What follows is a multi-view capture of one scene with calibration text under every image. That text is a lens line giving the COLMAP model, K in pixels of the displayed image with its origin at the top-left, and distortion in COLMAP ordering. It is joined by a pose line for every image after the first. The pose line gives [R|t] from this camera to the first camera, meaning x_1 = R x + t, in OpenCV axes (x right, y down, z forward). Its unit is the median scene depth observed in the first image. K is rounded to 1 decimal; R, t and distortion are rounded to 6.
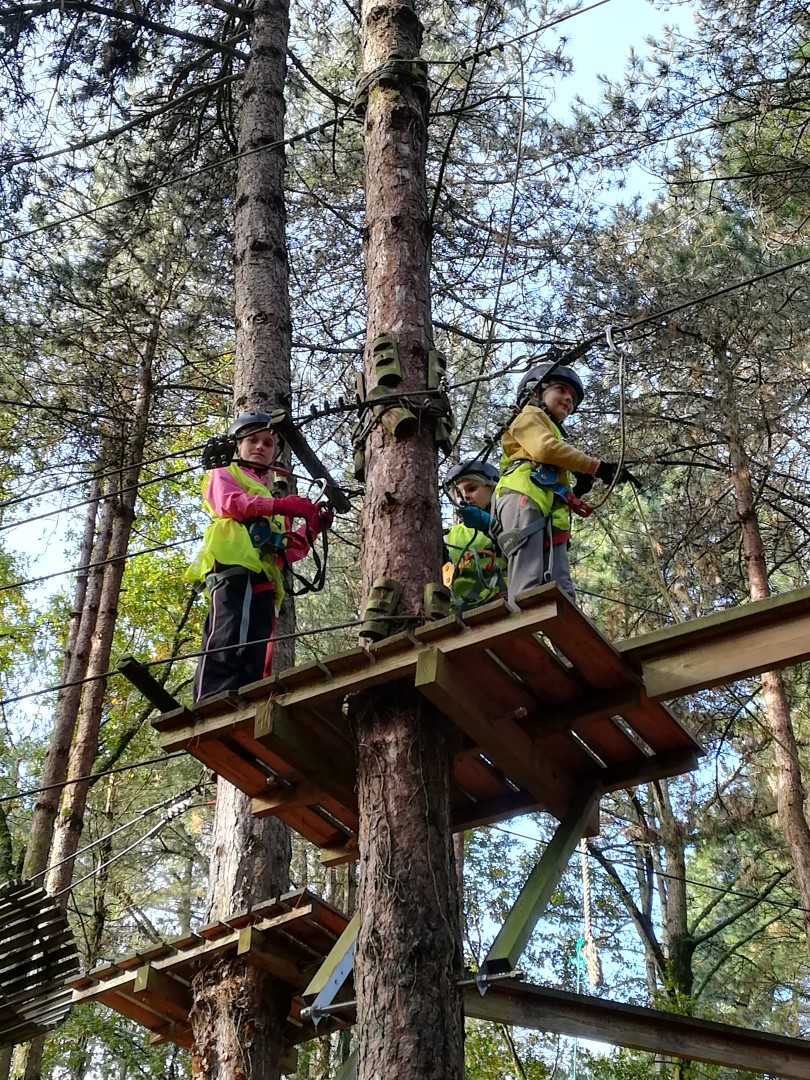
lens RADIAL K [[1668.9, 0, 405.0], [0, 1668.9, 540.0], [0, 0, 1]] dist [0.111378, 0.121512]
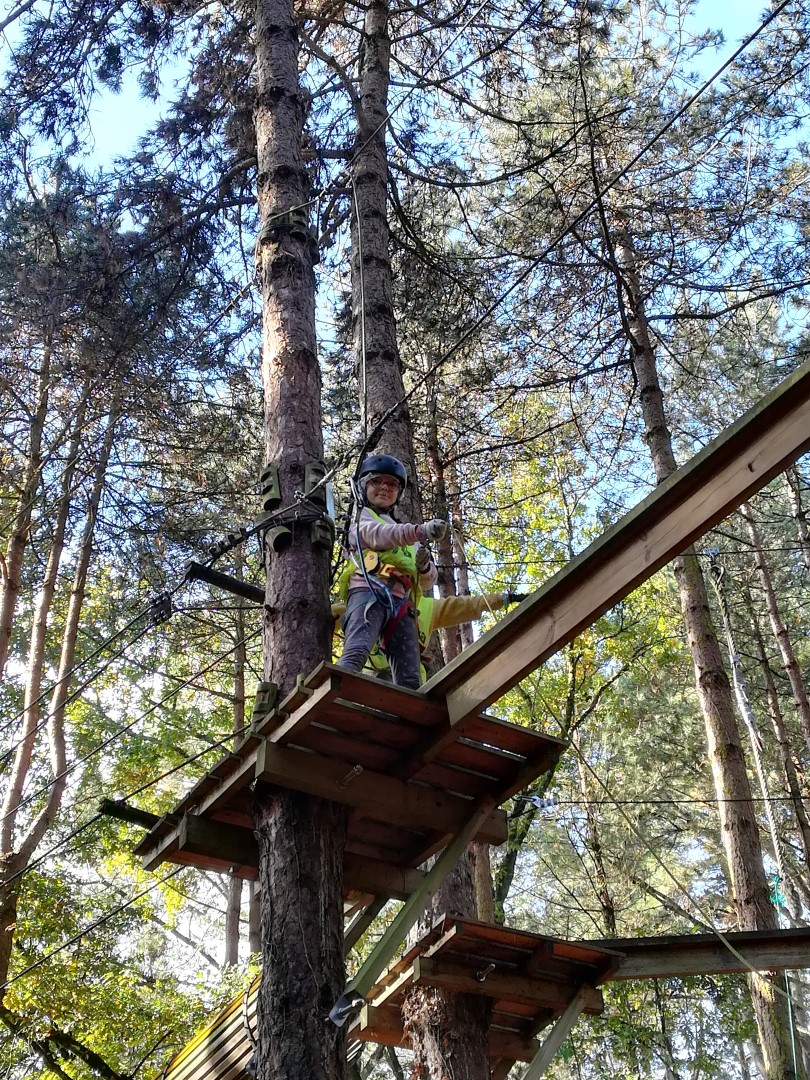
lens RADIAL K [[1523.9, 0, 405.0], [0, 1523.9, 540.0], [0, 0, 1]] dist [0.131685, -0.092529]
pose [[0.893225, -0.324931, -0.310755, 0.324984], [0.324231, 0.944350, -0.055470, 0.014898], [0.311486, -0.051209, 0.948870, 0.005574]]
